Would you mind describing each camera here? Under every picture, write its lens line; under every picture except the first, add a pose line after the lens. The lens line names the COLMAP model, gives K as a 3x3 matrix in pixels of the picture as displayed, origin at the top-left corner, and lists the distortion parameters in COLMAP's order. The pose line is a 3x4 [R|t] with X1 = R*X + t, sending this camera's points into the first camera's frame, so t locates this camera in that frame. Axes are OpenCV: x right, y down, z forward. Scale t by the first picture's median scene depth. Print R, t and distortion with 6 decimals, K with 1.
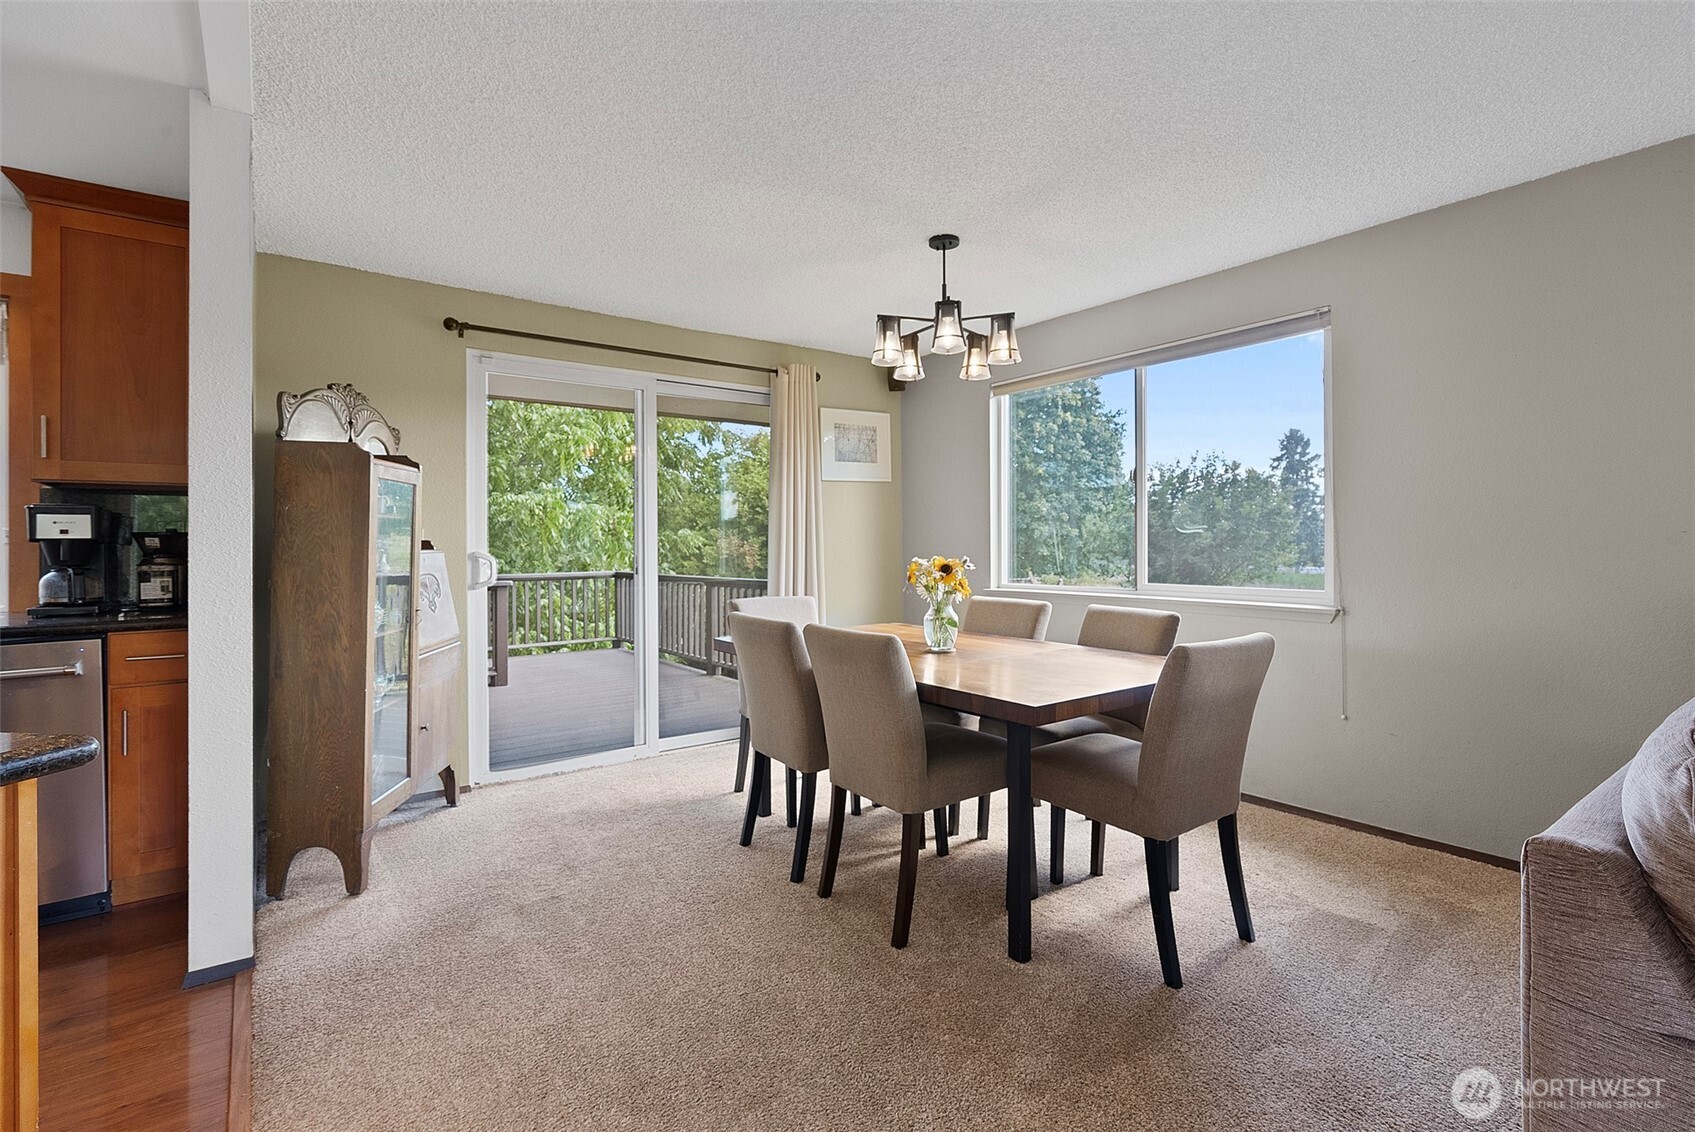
lens RADIAL K [[776.1, 0, 850.2], [0, 776.1, 543.8], [0, 0, 1]] dist [-0.002619, 0.000432]
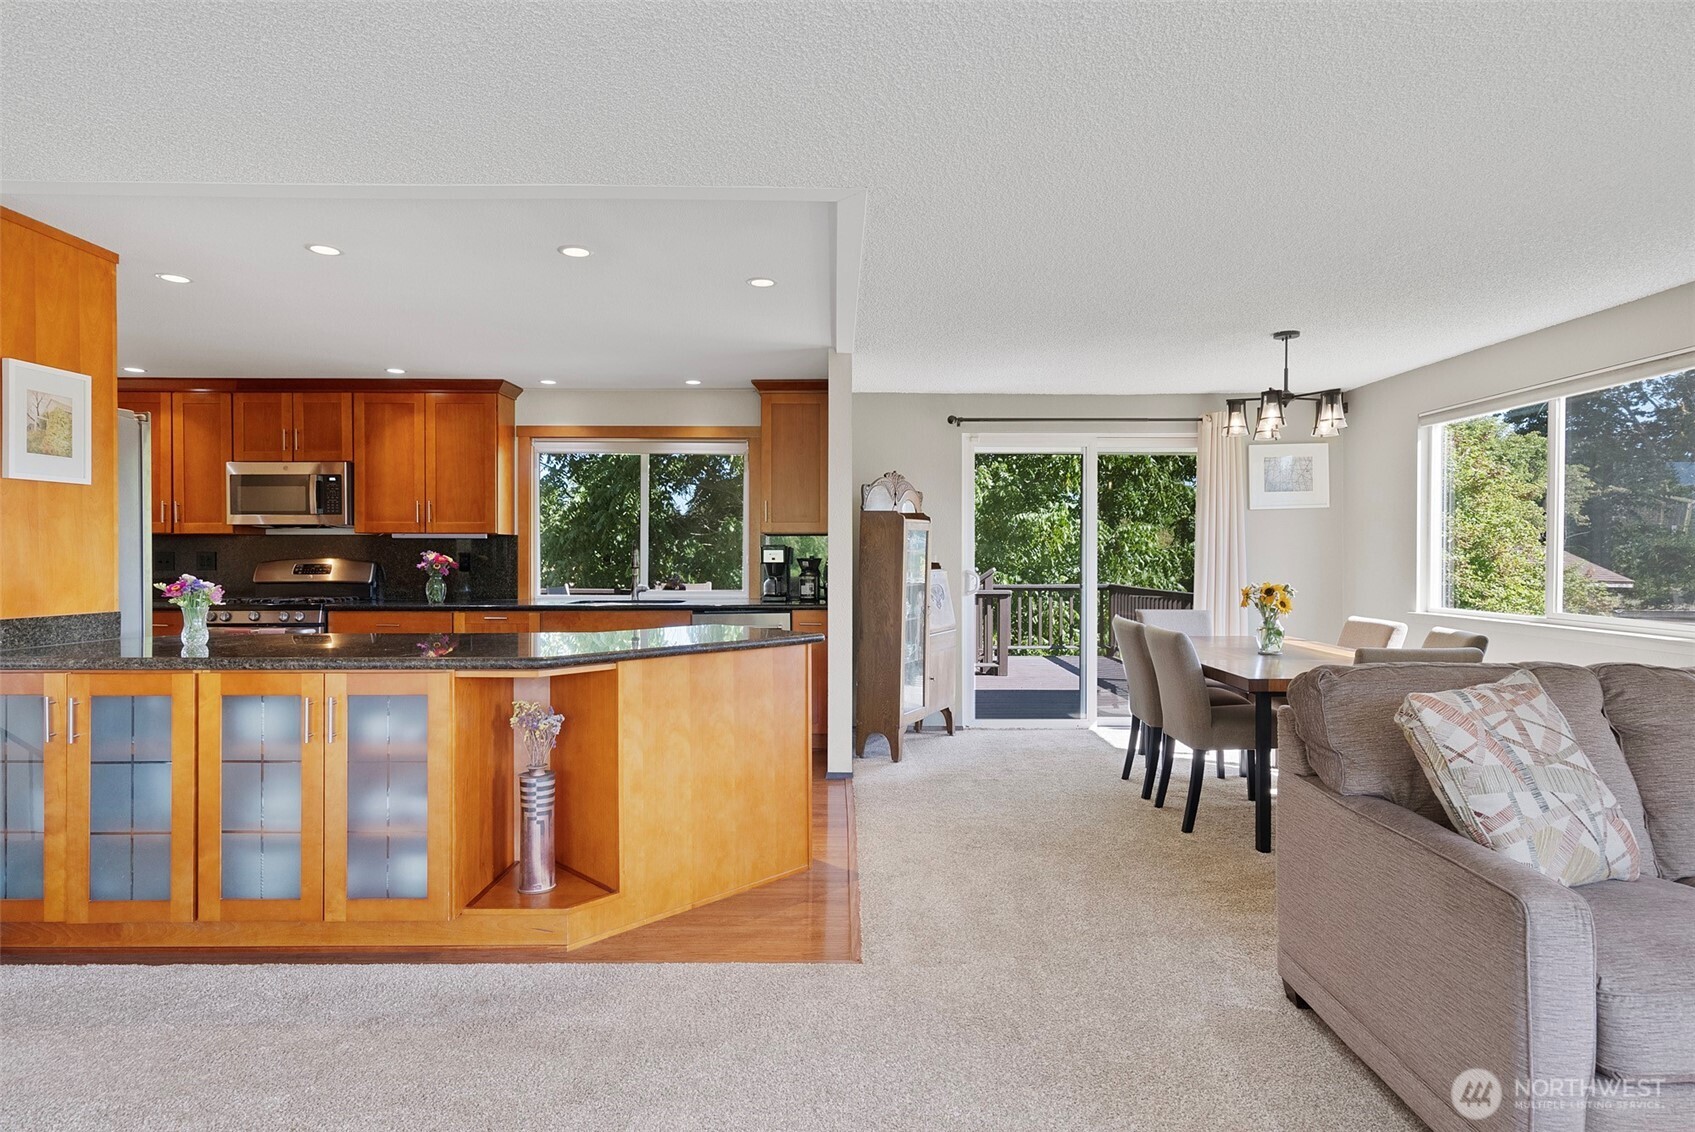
lens RADIAL K [[877.1, 0, 844.8], [0, 877.1, 559.9], [0, 0, 1]] dist [0.004905, 0.000279]
pose [[0.803242, 0.009760, -0.595573, 0.435998], [-0.004071, 0.999932, 0.010895, -0.035009], [0.595639, -0.006327, 0.803227, -0.645776]]
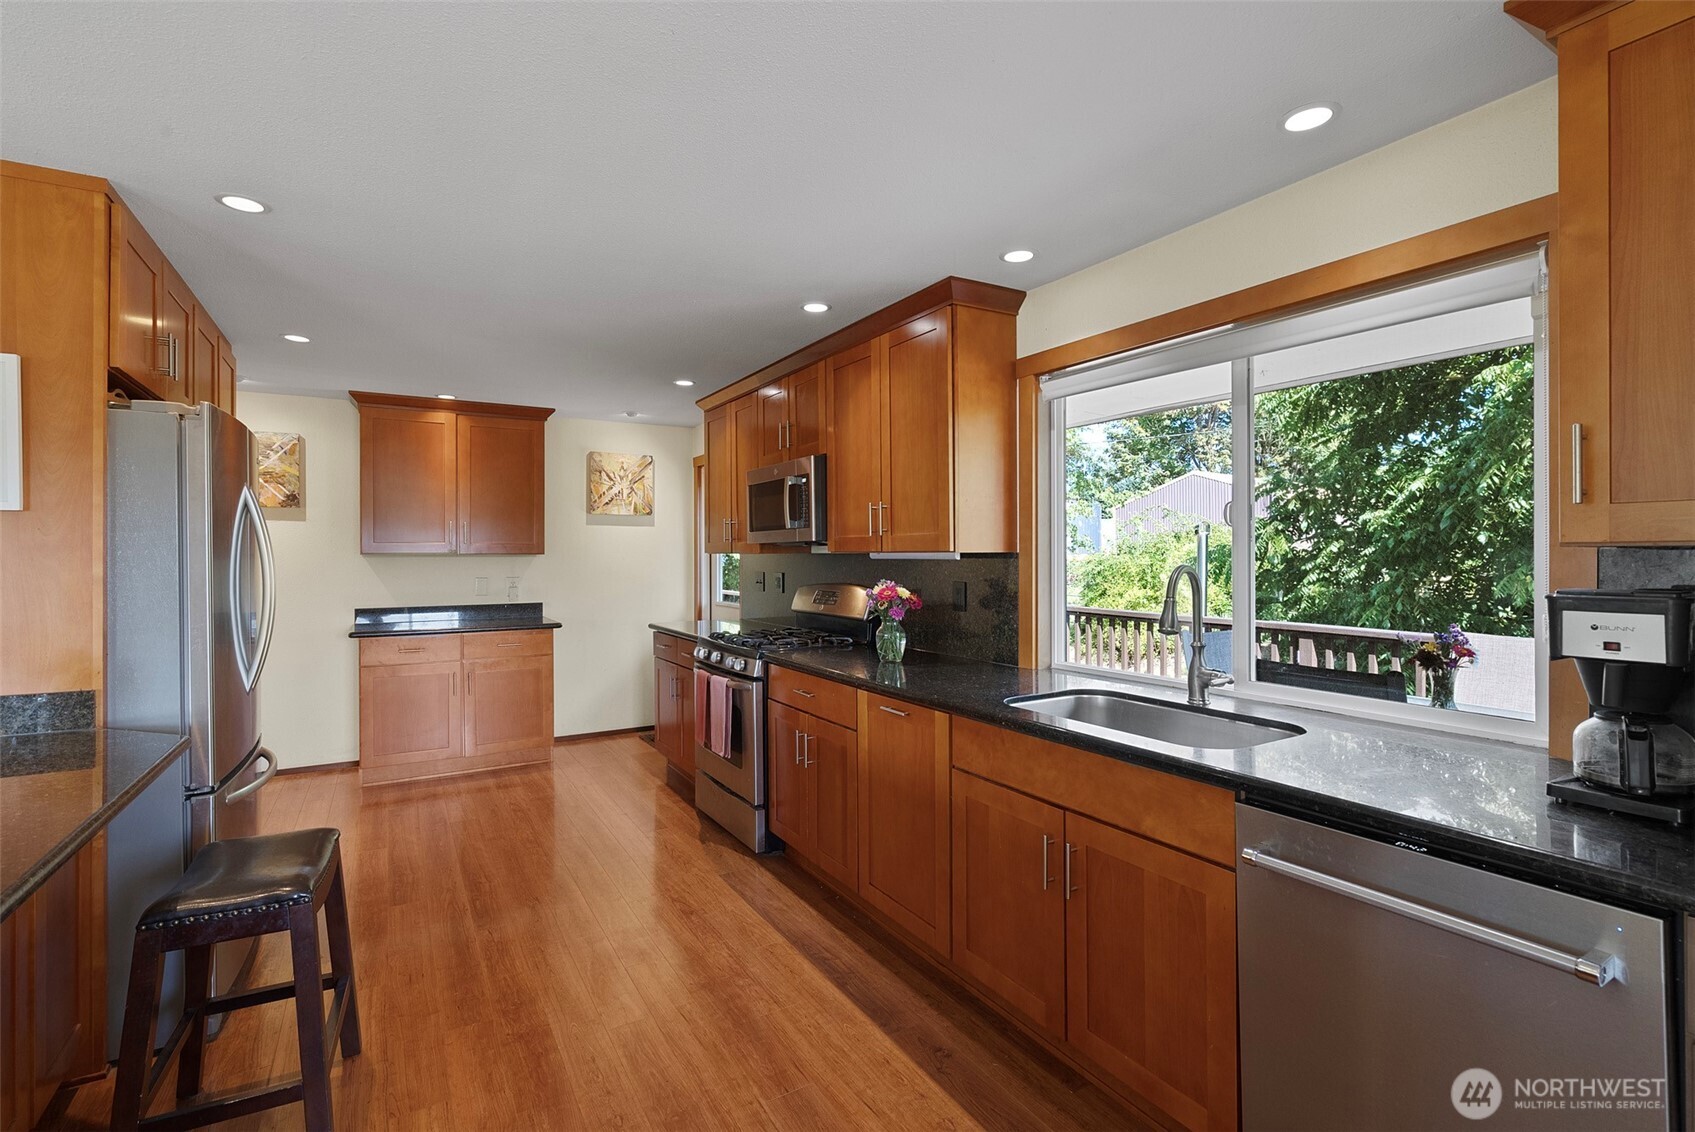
lens RADIAL K [[776.1, 0, 849.6], [0, 776.1, 551.8], [0, 0, 1]] dist [-0.002619, 0.000432]
pose [[-0.104064, 0.003514, -0.994564, -0.424577], [0.007053, 0.999971, 0.002795, -0.076268], [0.994546, -0.006724, -0.104086, 0.514884]]
